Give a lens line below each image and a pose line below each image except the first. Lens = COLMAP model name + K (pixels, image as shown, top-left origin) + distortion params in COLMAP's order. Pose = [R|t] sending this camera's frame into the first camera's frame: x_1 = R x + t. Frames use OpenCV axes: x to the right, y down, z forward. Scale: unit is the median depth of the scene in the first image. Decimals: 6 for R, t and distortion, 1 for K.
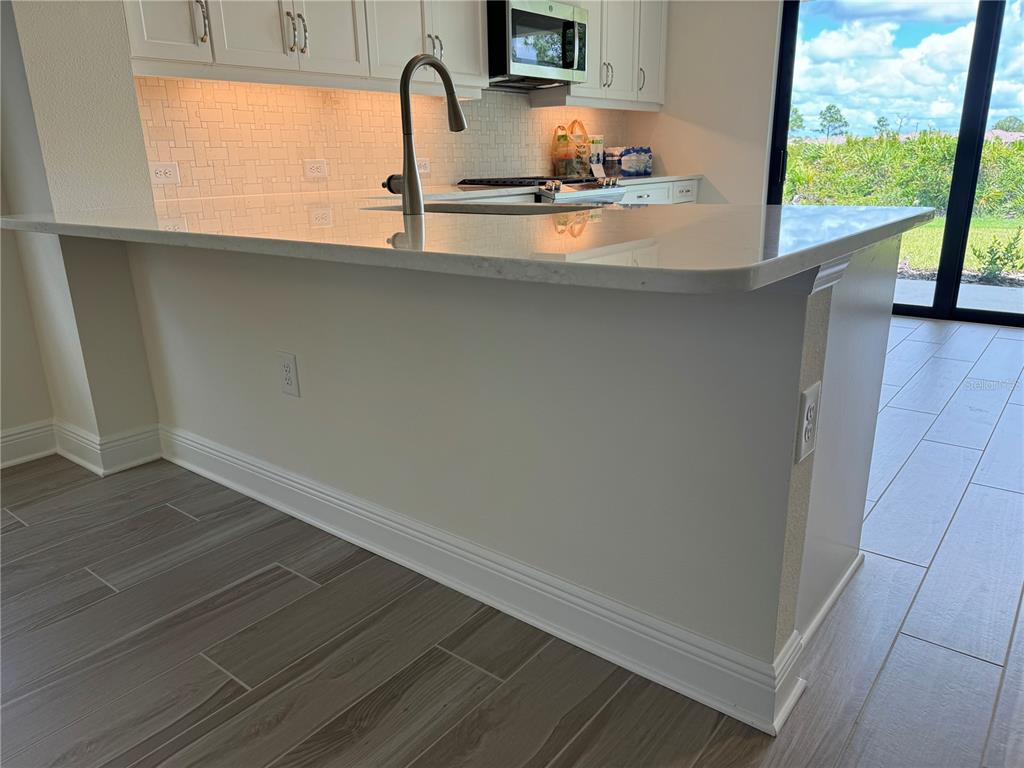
lens RADIAL K [[724.2, 0, 512.2], [0, 724.2, 386.1], [0, 0, 1]] dist [0.074233, -0.095273]
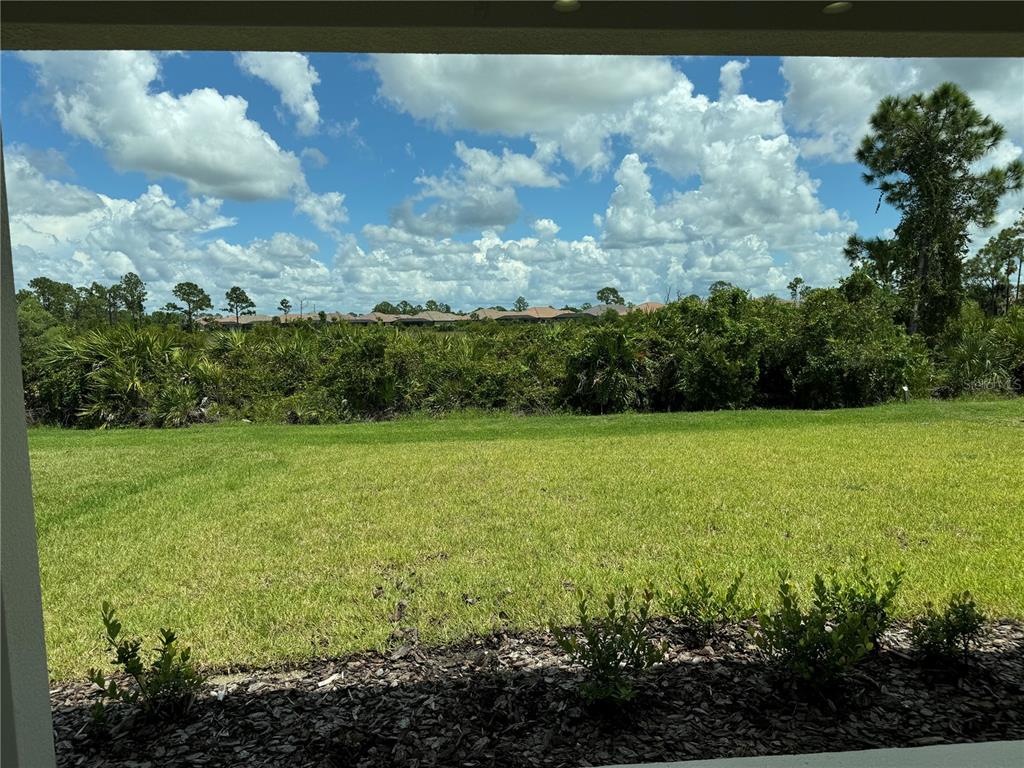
lens RADIAL K [[716.6, 0, 513.0], [0, 716.6, 389.5], [0, 0, 1]] dist [0.172484, -0.319041]
pose [[0.734790, -0.059129, 0.675713, 0.450465], [0.208590, 0.967617, -0.142154, -0.402624], [-0.645425, 0.245400, 0.723329, 0.946903]]
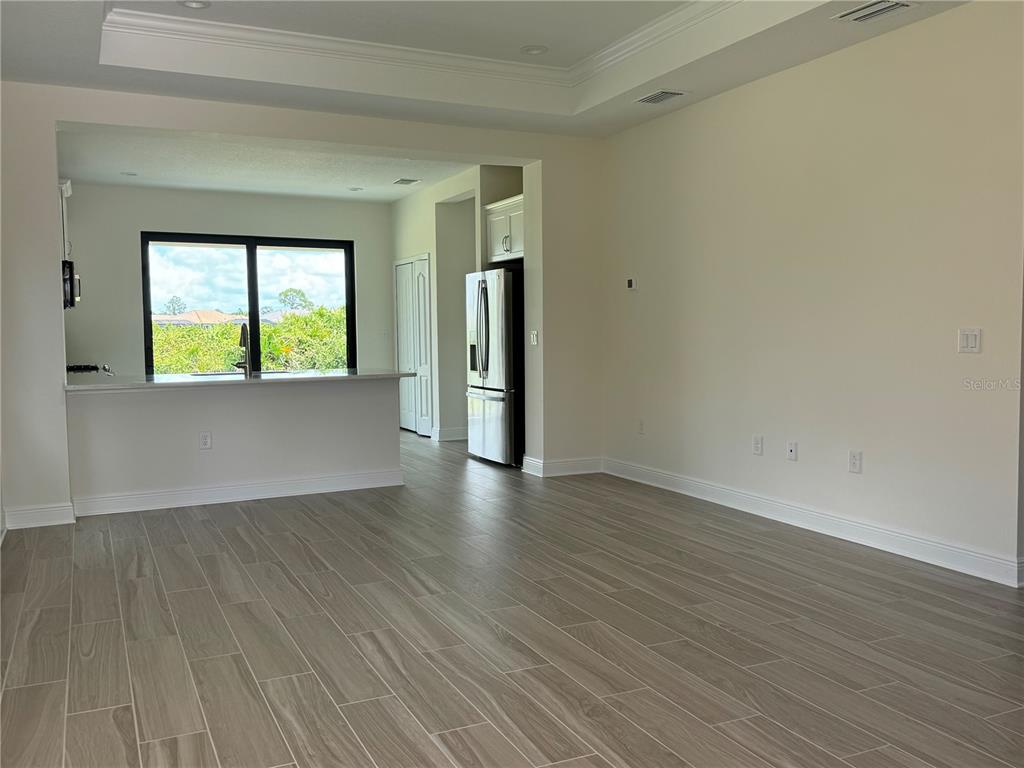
lens RADIAL K [[898.5, 0, 506.2], [0, 898.5, 382.4], [0, 0, 1]] dist [0.171825, -0.275065]
pose [[0.450408, -0.042030, 0.891833, -1.118746], [0.271794, 0.957936, -0.092120, 0.154729], [-0.850447, 0.283887, 0.442886, -0.554451]]
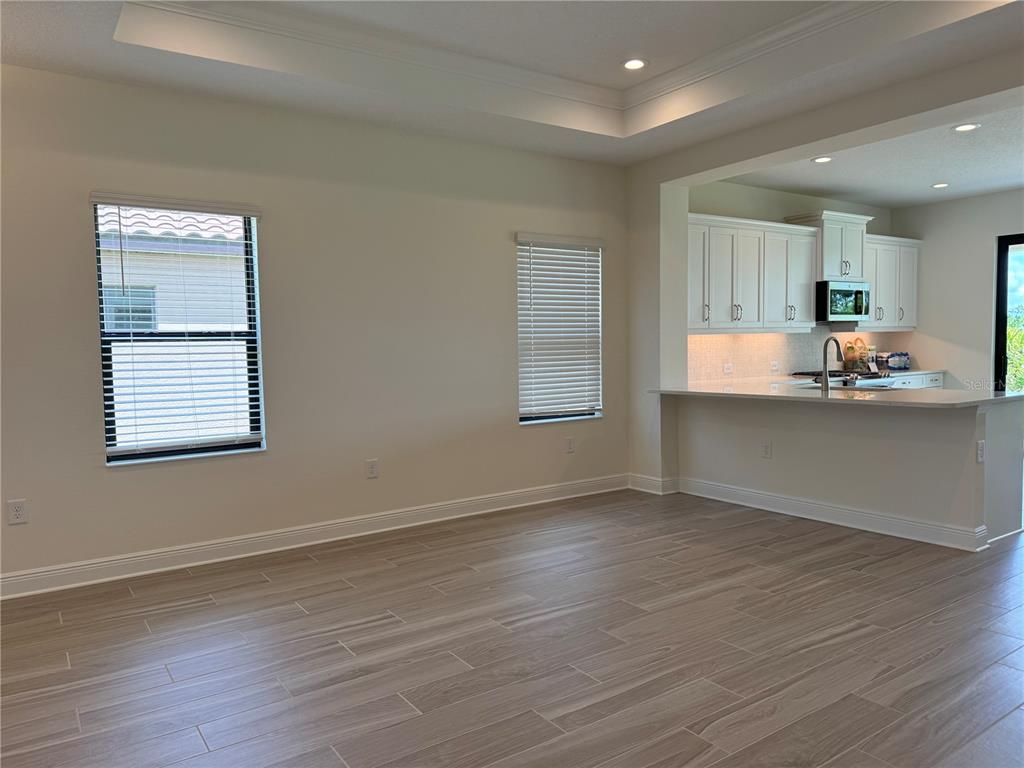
lens RADIAL K [[724.2, 0, 512.2], [0, 724.2, 386.1], [0, 0, 1]] dist [0.074233, -0.095273]
pose [[0.957866, 0.018638, -0.286610, -0.188386], [-0.085715, 0.970969, -0.223322, 0.183949], [0.274127, 0.238479, 0.931656, -0.749330]]
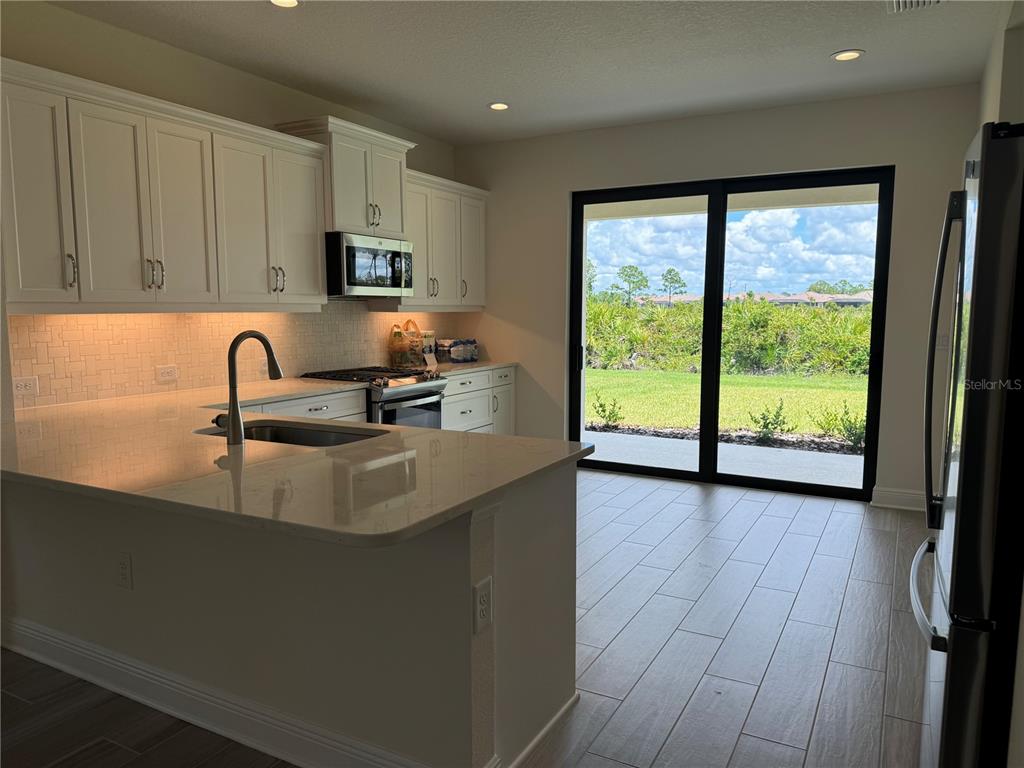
lens RADIAL K [[716.3, 0, 512.0], [0, 716.3, 384.0], [0, 0, 1]] dist [0.137731, -0.194108]
pose [[0.985131, 0.001920, 0.171791, 0.050419], [0.031706, 0.980730, -0.192779, -0.027975], [-0.168851, 0.195359, 0.966087, -0.148774]]
